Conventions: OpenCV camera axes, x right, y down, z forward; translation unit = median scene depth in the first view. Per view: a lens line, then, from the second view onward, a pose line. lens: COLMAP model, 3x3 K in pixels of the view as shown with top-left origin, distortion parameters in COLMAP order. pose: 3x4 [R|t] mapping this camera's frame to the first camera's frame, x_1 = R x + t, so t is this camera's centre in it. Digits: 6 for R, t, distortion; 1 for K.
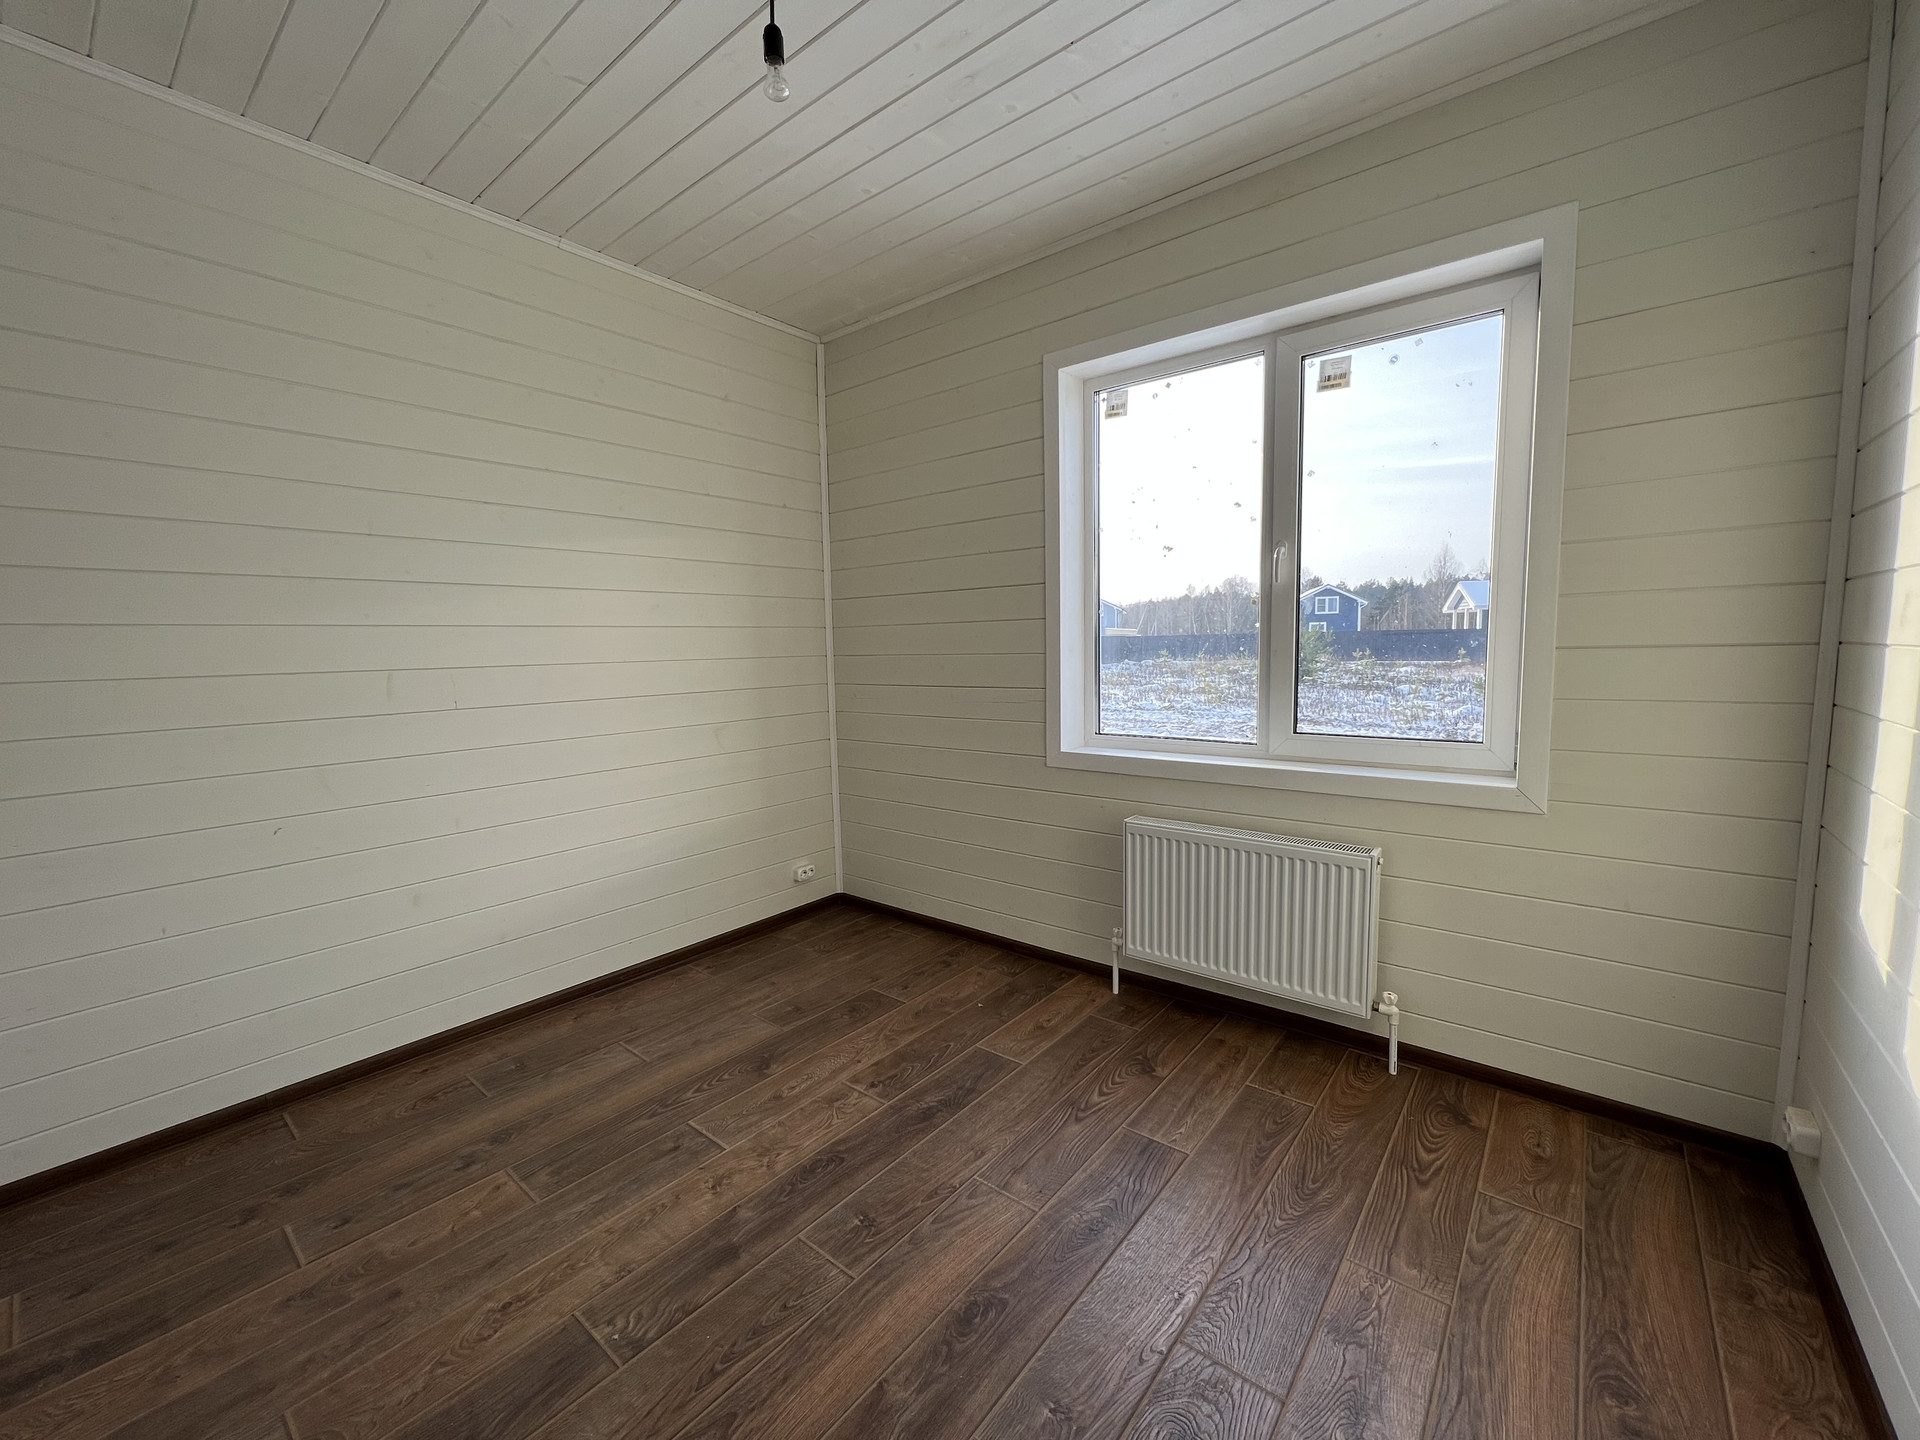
lens RADIAL K [[771.7, 0, 956.8], [0, 771.7, 722.7], [0, 0, 1]] dist [-0.000388, -0.000070]
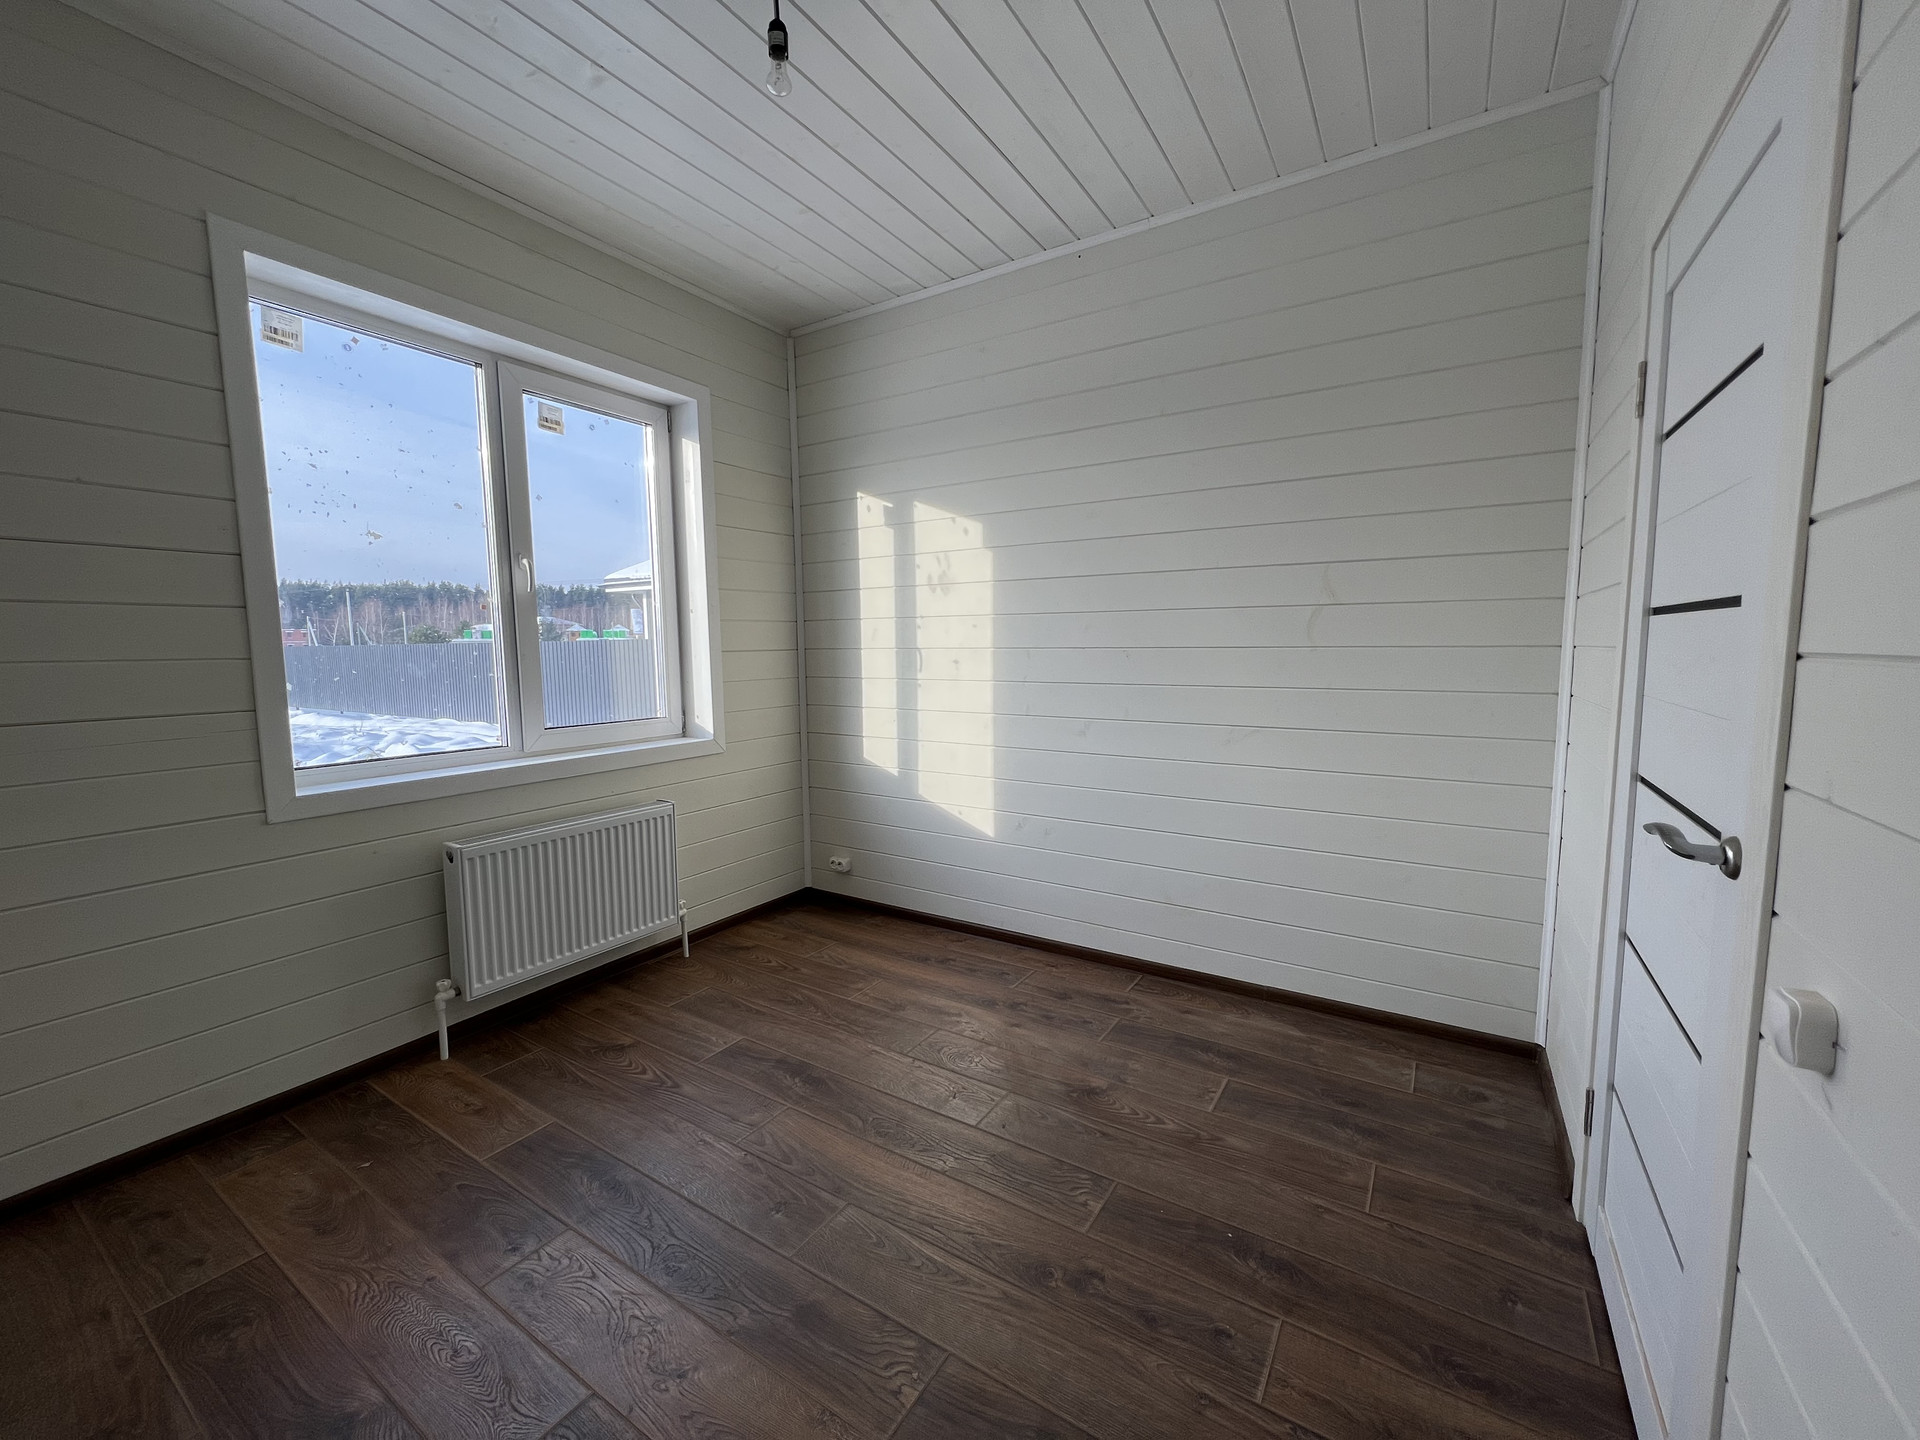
lens RADIAL K [[763.7, 0, 966.9], [0, 763.7, 722.0], [0, 0, 1]] dist [-0.002930, -0.000295]
pose [[-0.125300, -0.078104, 0.989040, -0.755382], [0.111941, 0.989417, 0.092316, -0.031754], [-0.985784, 0.122281, -0.115231, 0.556191]]
